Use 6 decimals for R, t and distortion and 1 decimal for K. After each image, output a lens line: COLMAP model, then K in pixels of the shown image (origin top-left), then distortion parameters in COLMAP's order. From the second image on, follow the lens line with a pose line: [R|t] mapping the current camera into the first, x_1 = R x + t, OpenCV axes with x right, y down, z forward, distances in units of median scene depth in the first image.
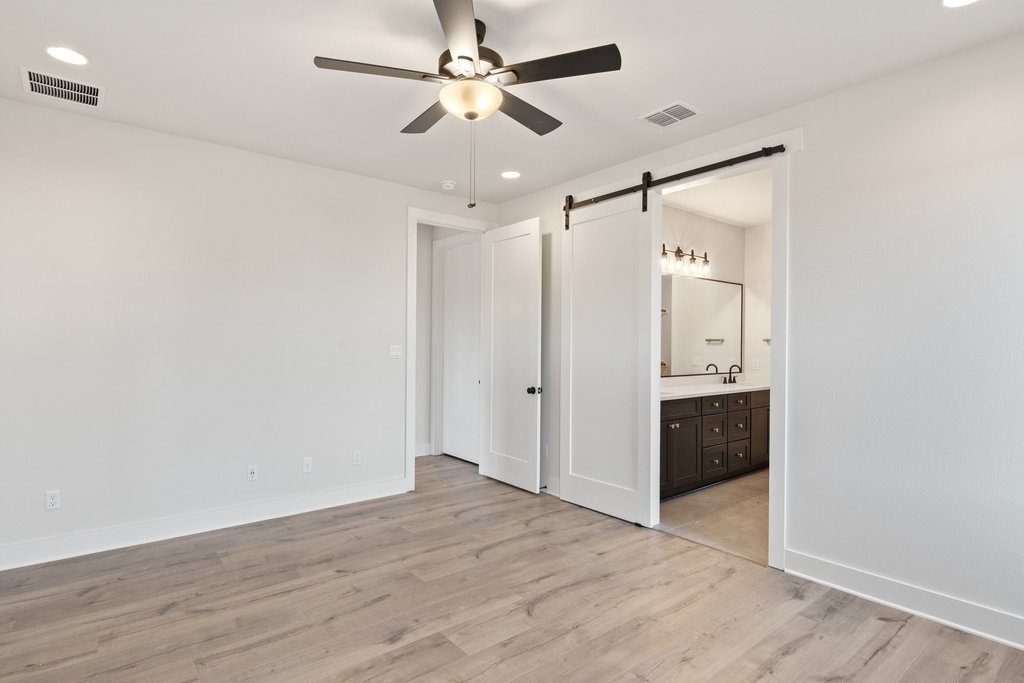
lens RADIAL K [[505.3, 0, 514.0], [0, 505.3, 350.9], [0, 0, 1]] dist [0.001823, 0.000017]
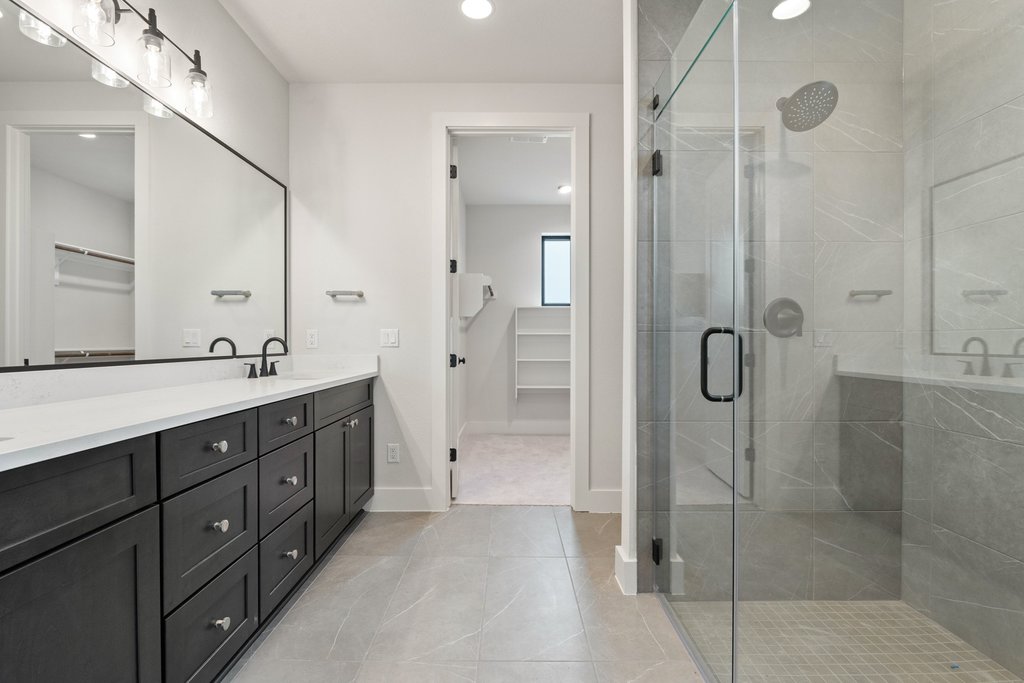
lens RADIAL K [[468.4, 0, 506.9], [0, 468.4, 345.8], [0, 0, 1]] dist [-0.002479, -0.002909]
pose [[0.632187, -0.009349, 0.774760, 0.267418], [0.008634, 0.999950, 0.005021, 0.040301], [-0.774768, 0.003515, 0.632236, 0.629473]]
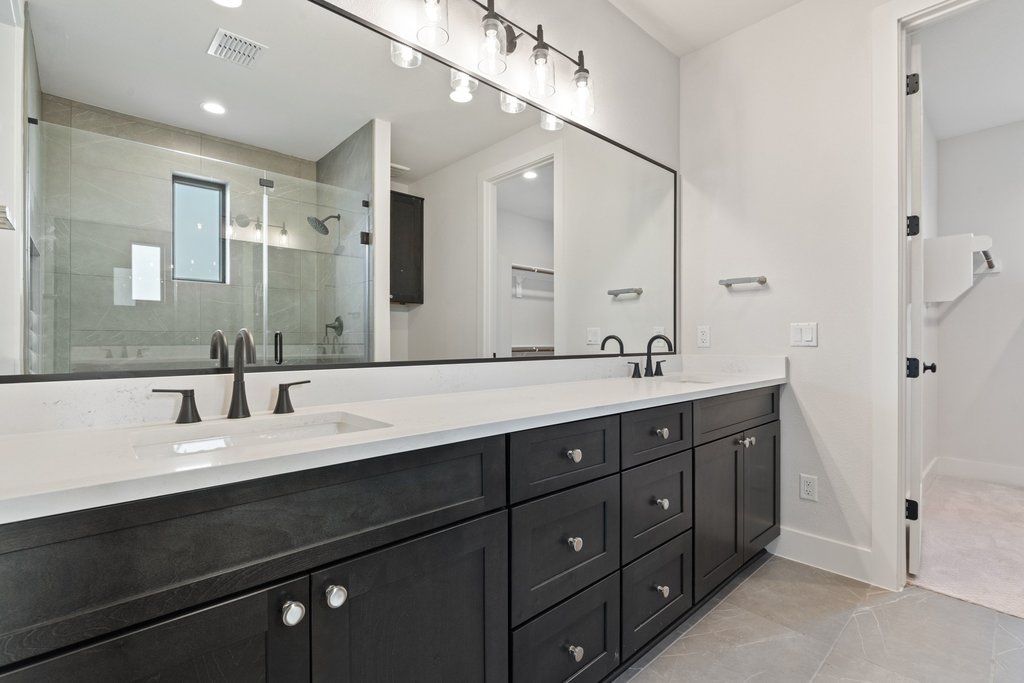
lens RADIAL K [[468.4, 0, 509.1], [0, 468.4, 341.7], [0, 0, 1]] dist [-0.002479, -0.002909]
pose [[0.998254, -0.003900, 0.058939, 0.324121], [0.004296, 0.999969, -0.006585, 0.040763], [-0.058912, 0.006826, 0.998240, 0.687447]]
